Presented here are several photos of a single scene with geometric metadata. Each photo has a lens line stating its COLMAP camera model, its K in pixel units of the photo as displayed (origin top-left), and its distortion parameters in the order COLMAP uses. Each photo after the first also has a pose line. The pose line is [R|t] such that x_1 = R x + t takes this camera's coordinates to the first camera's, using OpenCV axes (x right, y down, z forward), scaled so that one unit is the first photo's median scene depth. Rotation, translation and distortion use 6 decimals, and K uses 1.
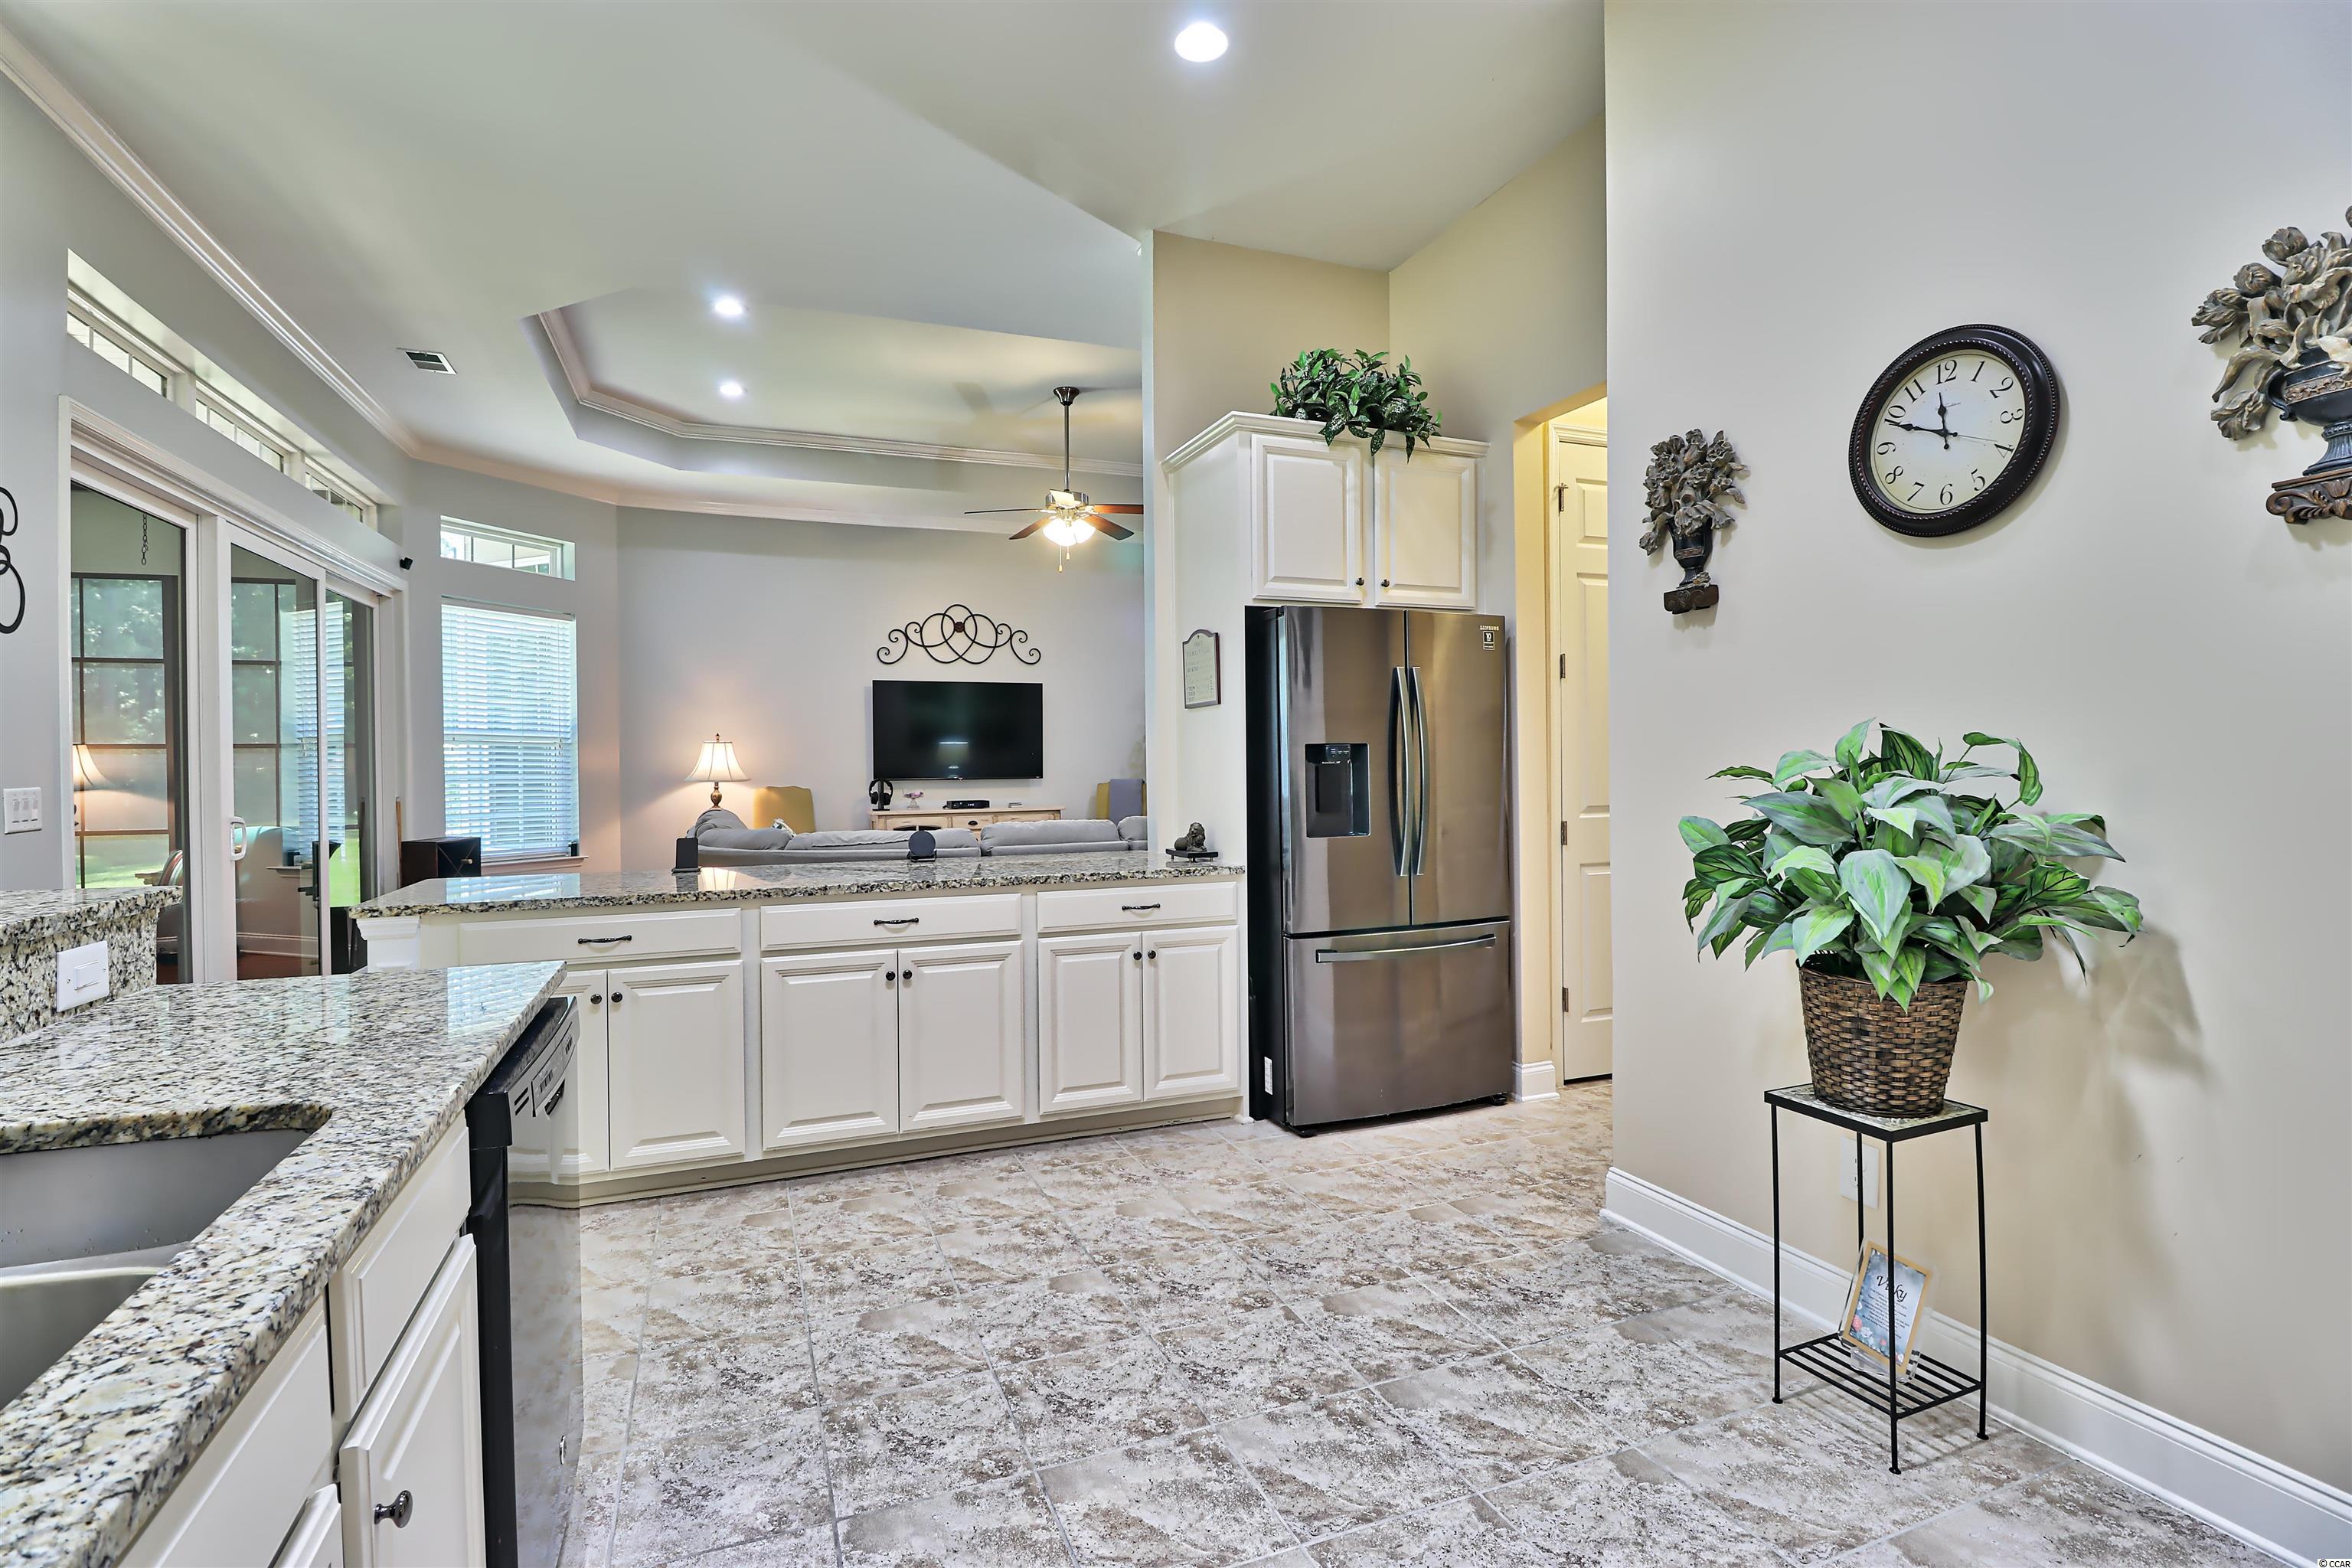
lens RADIAL K [[1088.3, 0, 1154.5], [0, 1088.3, 776.4], [0, 0, 1]] dist [-0.002553, -0.008554]
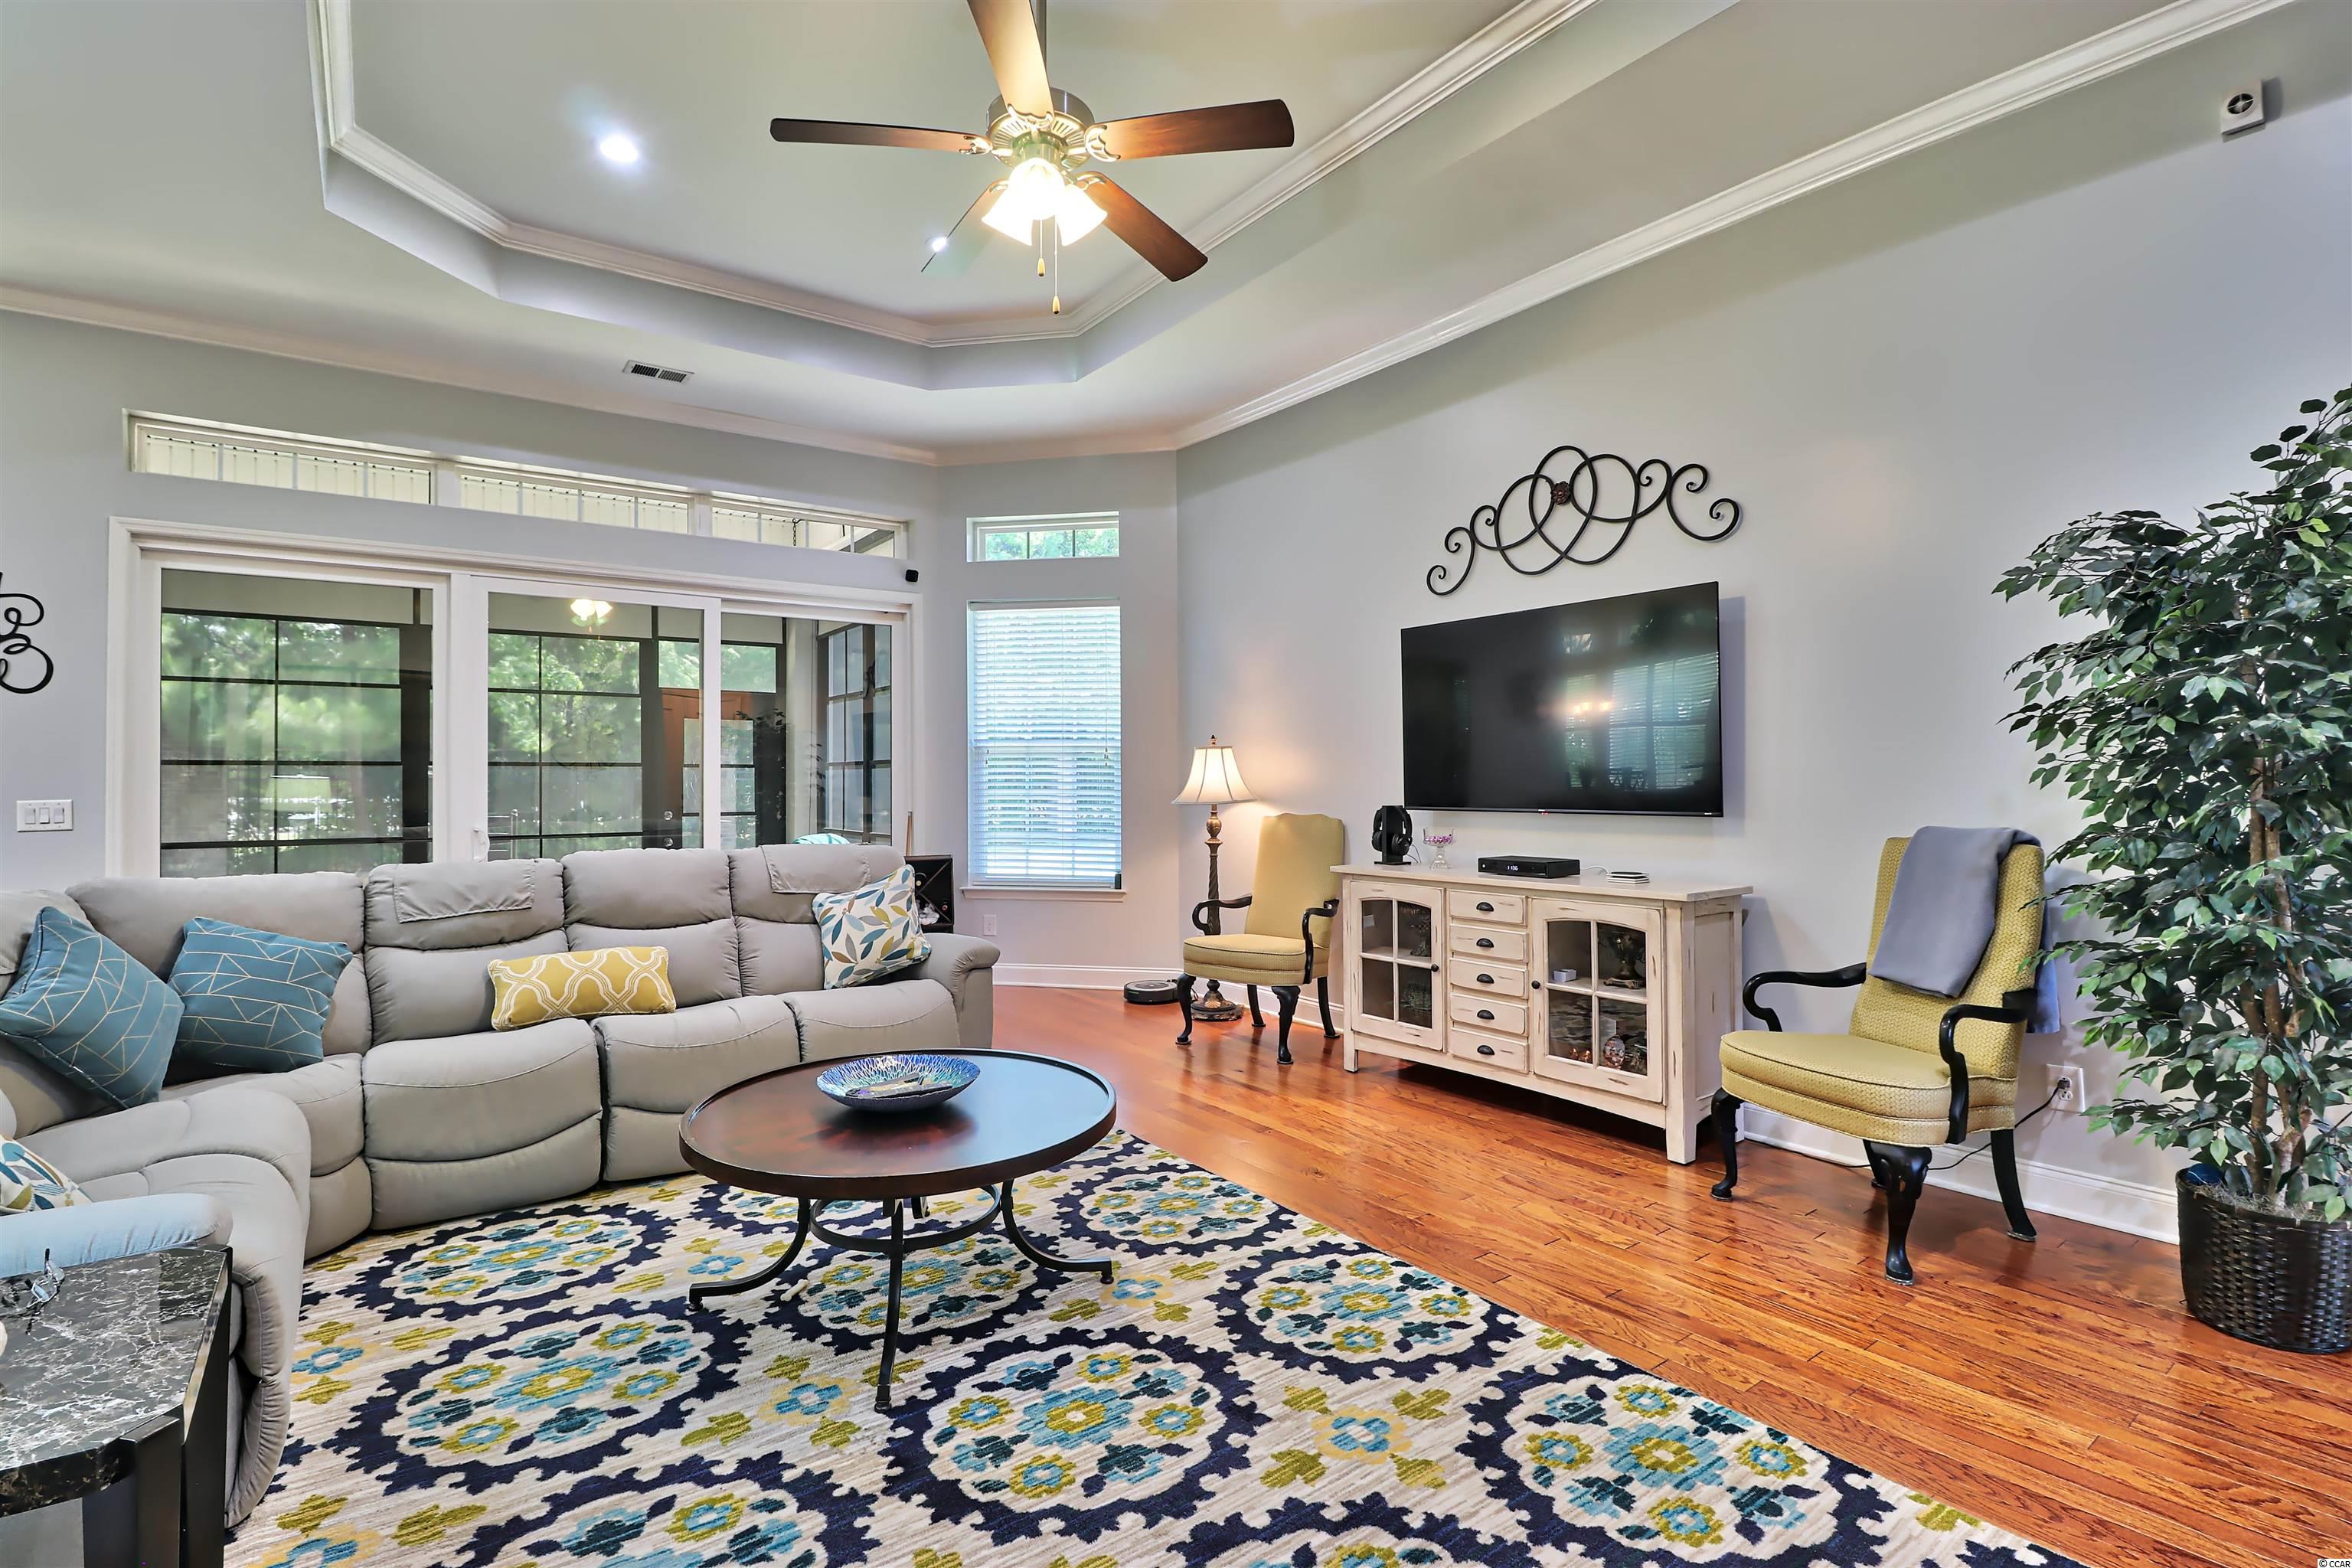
lens RADIAL K [[1088.3, 0, 1155.2], [0, 1088.3, 779.8], [0, 0, 1]] dist [-0.002553, -0.008554]
pose [[0.247801, 0.007428, -0.968782, 0.645733], [-0.008489, 0.999949, 0.005495, -0.034266], [0.968774, 0.006862, 0.247852, 1.911392]]
